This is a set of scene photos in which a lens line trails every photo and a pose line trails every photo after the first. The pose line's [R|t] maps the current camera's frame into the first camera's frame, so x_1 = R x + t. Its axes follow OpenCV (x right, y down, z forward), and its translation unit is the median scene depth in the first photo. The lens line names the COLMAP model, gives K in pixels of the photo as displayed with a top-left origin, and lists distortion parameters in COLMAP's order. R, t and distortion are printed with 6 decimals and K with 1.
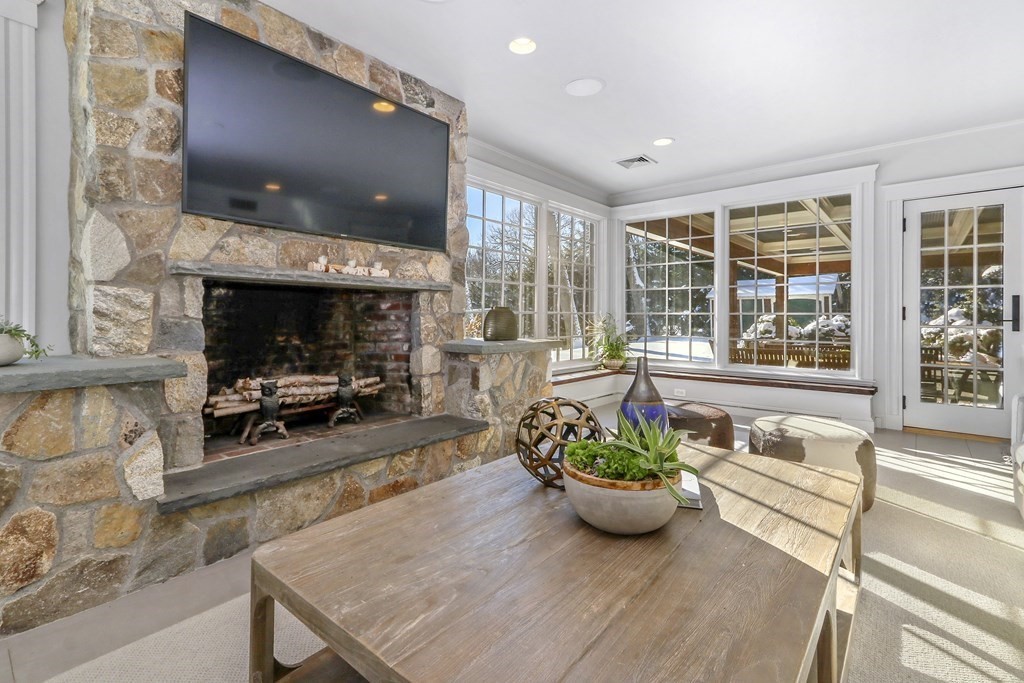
lens RADIAL K [[475.8, 0, 511.7], [0, 475.8, 318.0], [0, 0, 1]] dist [0.004197, 0.000526]
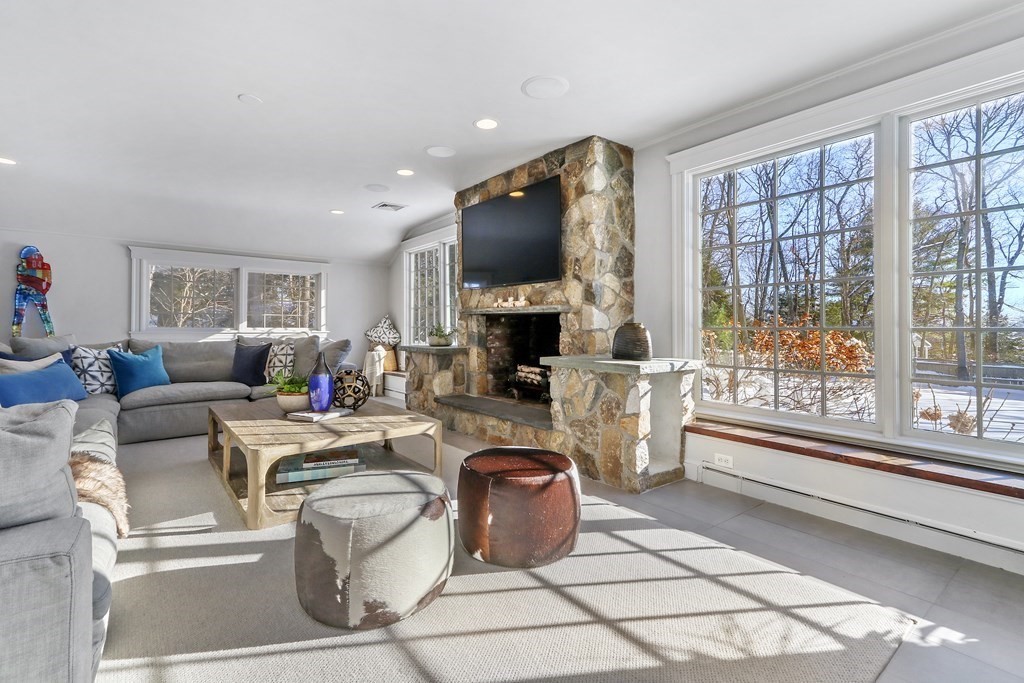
lens RADIAL K [[475.8, 0, 511.7], [0, 475.8, 318.0], [0, 0, 1]] dist [0.004197, 0.000526]
pose [[-0.200388, -0.012874, -0.979632, 1.062607], [0.001379, 0.999909, -0.013423, -0.024591], [0.979716, -0.004041, -0.200352, 1.103965]]
